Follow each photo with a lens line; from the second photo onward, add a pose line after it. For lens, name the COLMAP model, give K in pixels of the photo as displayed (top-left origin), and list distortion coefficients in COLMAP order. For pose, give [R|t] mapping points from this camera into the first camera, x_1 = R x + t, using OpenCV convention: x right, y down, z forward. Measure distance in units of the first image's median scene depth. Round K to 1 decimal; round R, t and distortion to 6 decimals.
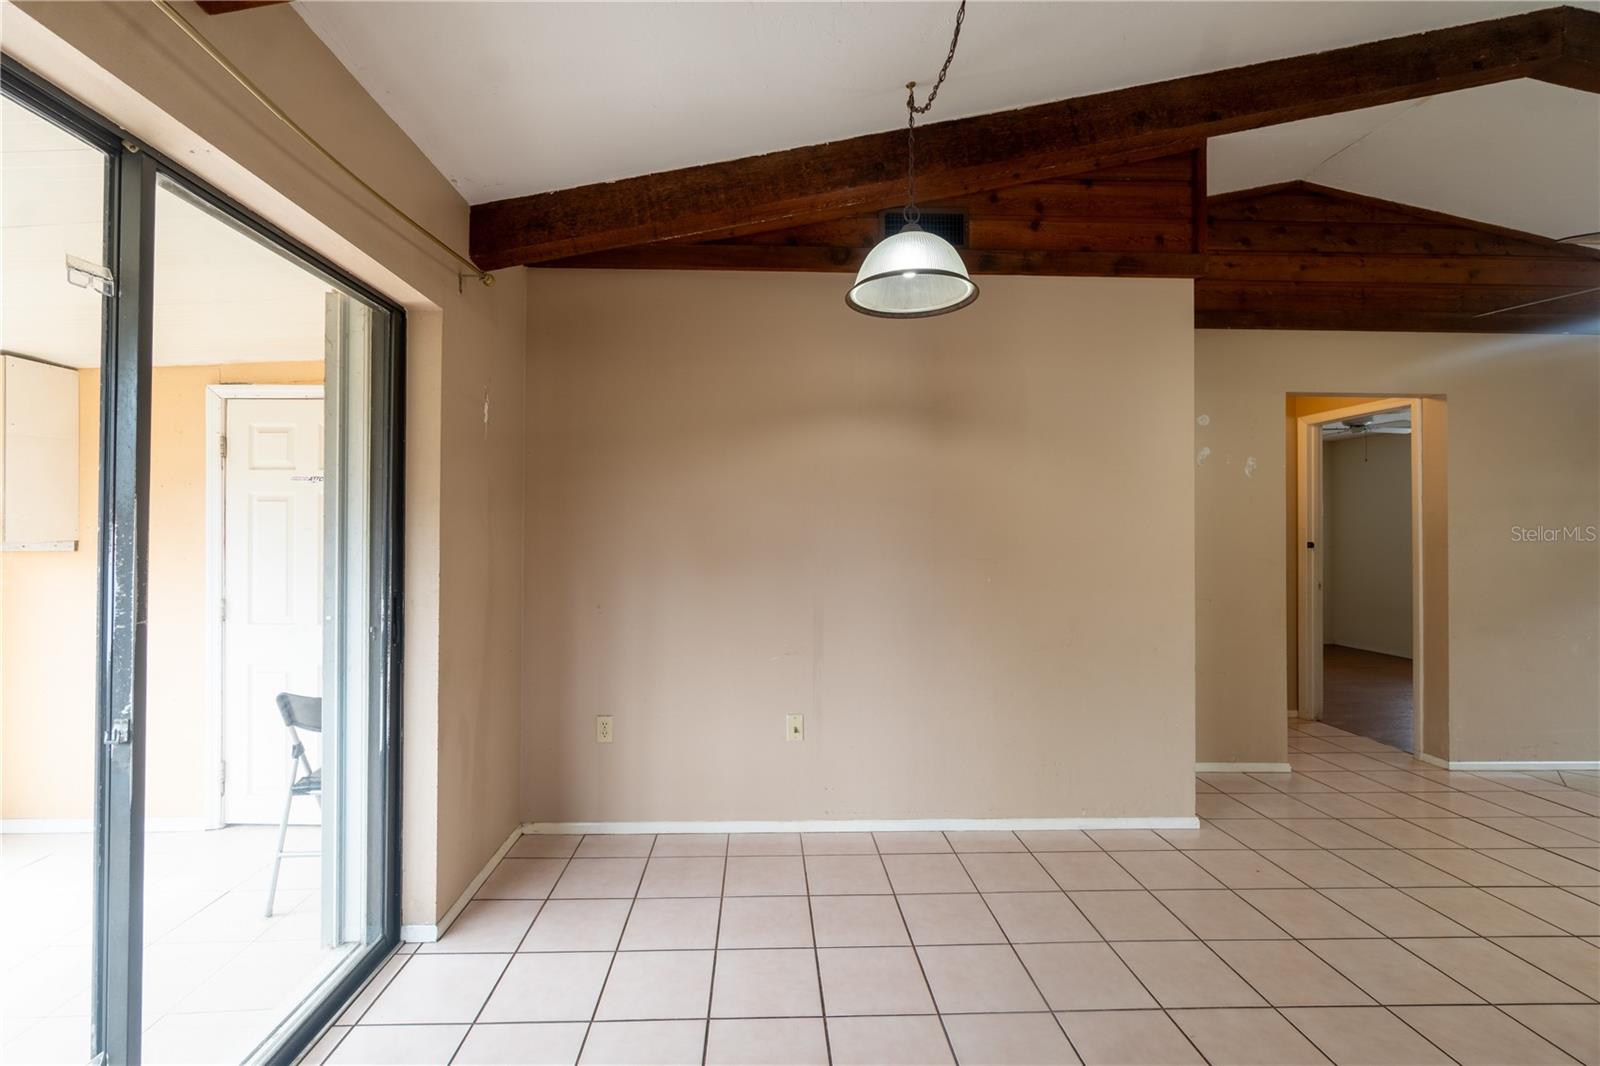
lens RADIAL K [[684.1, 0, 716.5], [0, 684.1, 536.6], [0, 0, 1]] dist [-0.006937, 0.003262]
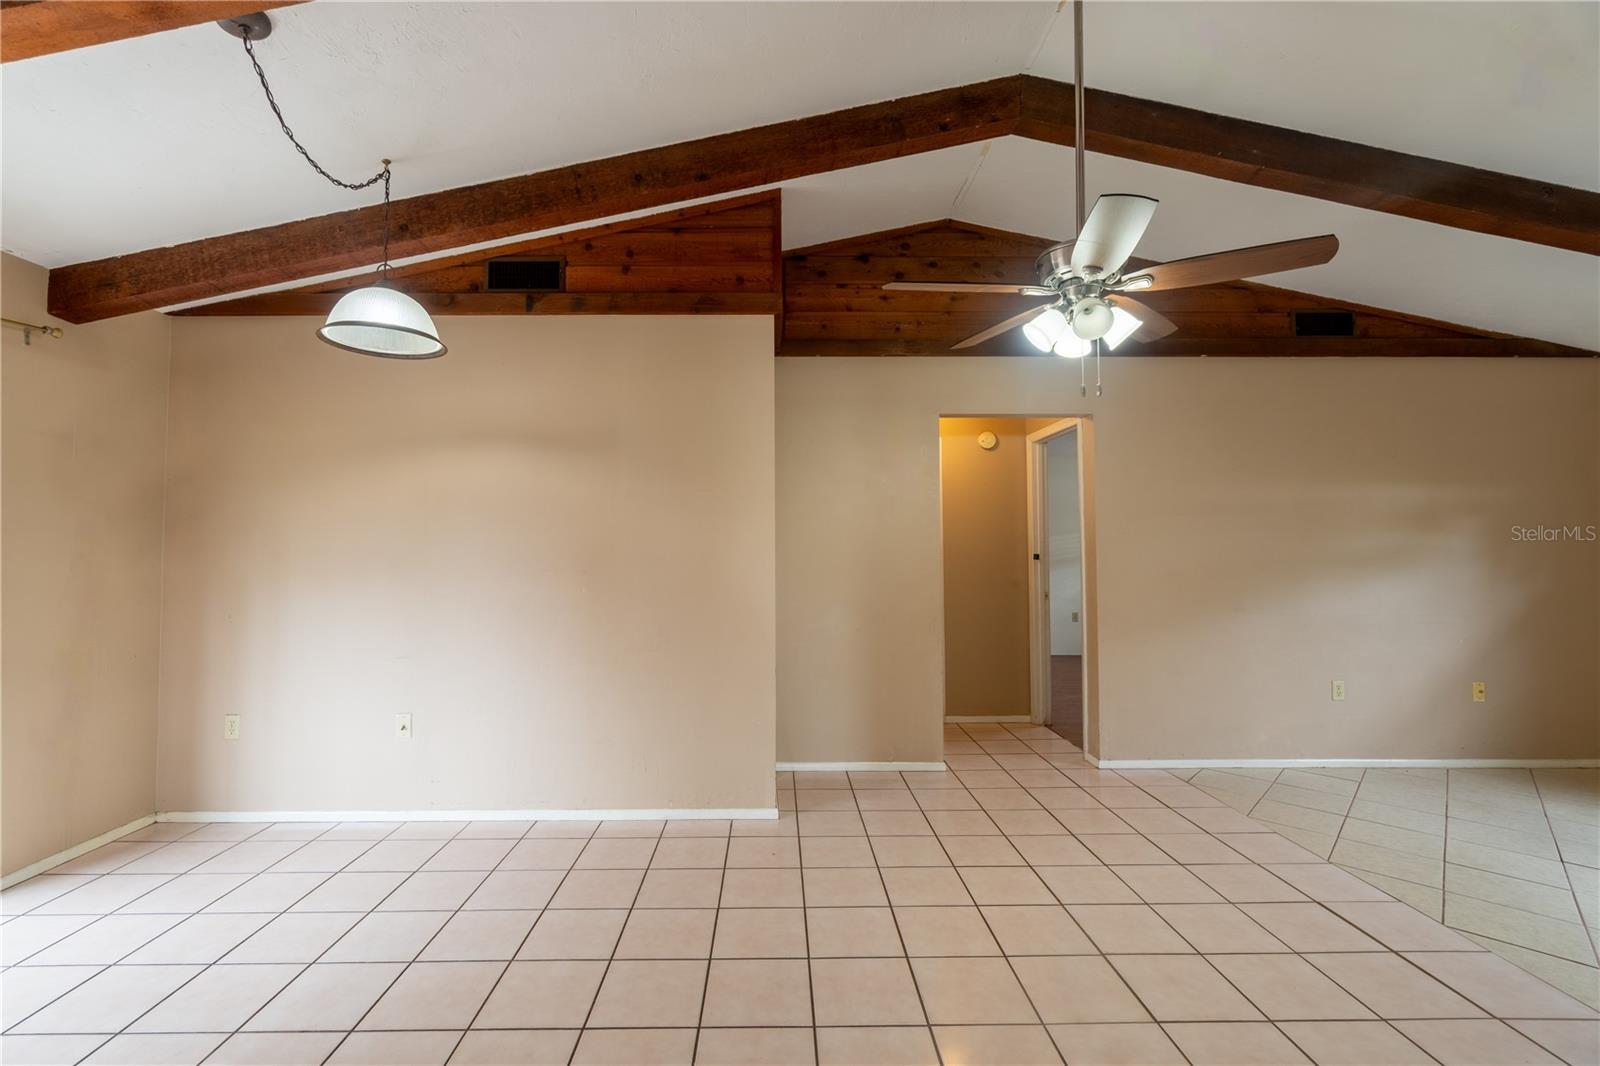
lens RADIAL K [[684.1, 0, 787.7], [0, 684.1, 536.8], [0, 0, 1]] dist [-0.006937, 0.003262]
pose [[0.999721, -0.007918, -0.022274, 0.769848], [0.007509, 0.999803, -0.018392, -0.001159], [0.022415, 0.018219, 0.999583, -0.097039]]
